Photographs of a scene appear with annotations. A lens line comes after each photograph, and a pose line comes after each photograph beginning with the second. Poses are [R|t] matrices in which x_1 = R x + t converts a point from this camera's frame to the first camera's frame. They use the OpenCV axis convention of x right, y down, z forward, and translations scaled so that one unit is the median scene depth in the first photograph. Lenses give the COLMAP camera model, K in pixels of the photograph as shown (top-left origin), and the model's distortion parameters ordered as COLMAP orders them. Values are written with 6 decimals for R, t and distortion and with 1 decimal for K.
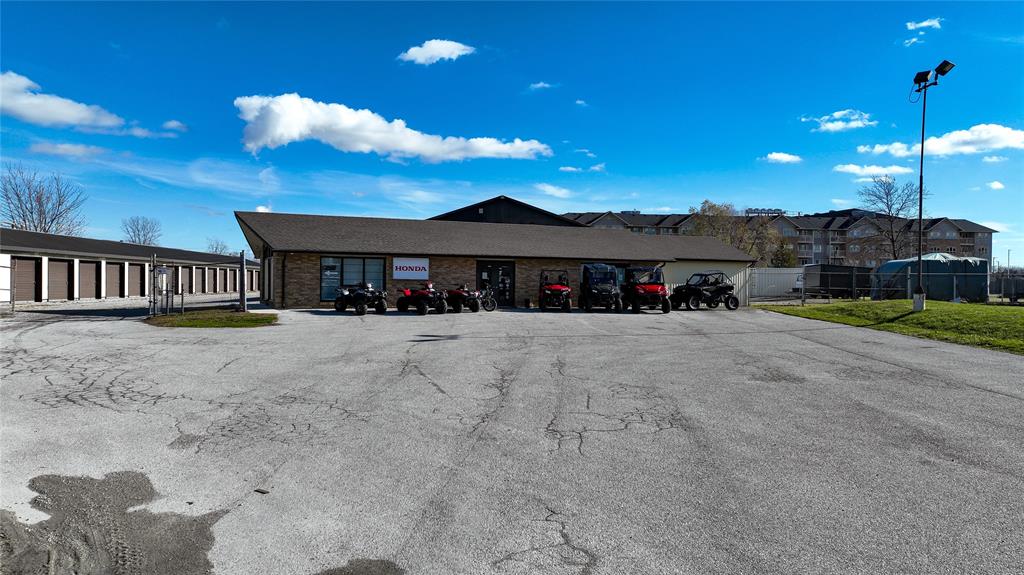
lens RADIAL K [[746.1, 0, 512.0], [0, 746.1, 287.5], [0, 0, 1]] dist [0.006004, 0.003193]
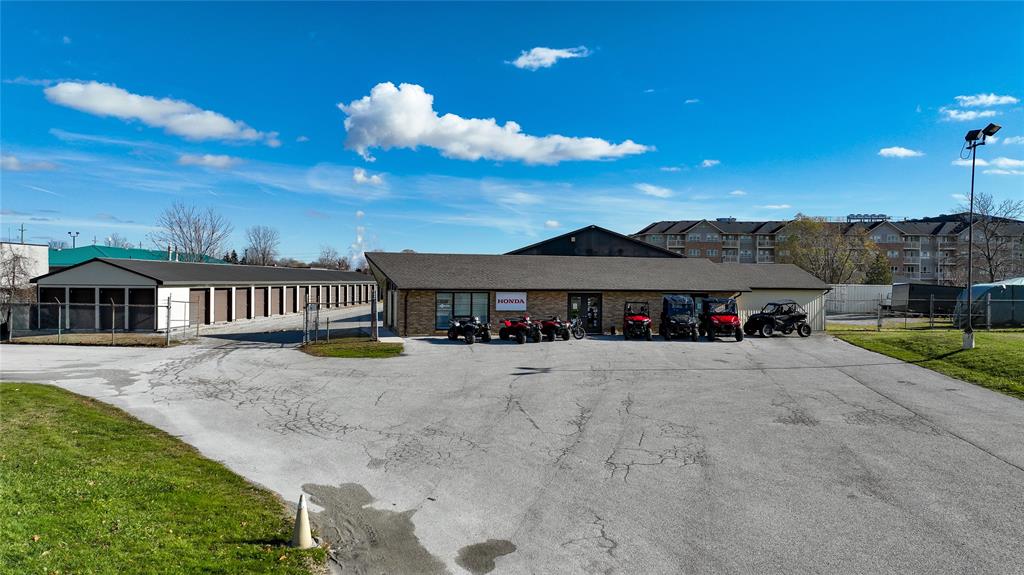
lens RADIAL K [[738.0, 0, 504.7], [0, 738.0, 288.7], [0, 0, 1]] dist [0.003038, 0.002288]
pose [[0.990279, 0.000819, -0.139092, 0.015500], [-0.000861, 1.000000, -0.000246, -0.047778], [0.139092, 0.000364, 0.990279, -0.149660]]
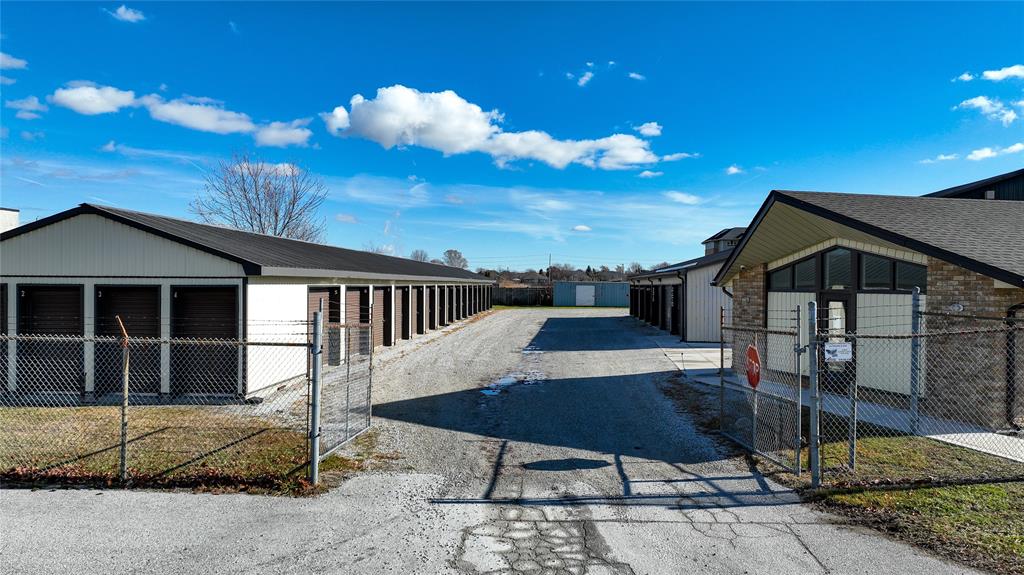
lens RADIAL K [[746.1, 0, 512.0], [0, 746.1, 287.5], [0, 0, 1]] dist [0.006004, 0.003193]
pose [[0.985744, -0.000501, -0.168251, -0.496074], [-0.001586, 0.999923, -0.012271, -0.040777], [0.168244, 0.012363, 0.985668, 0.569078]]
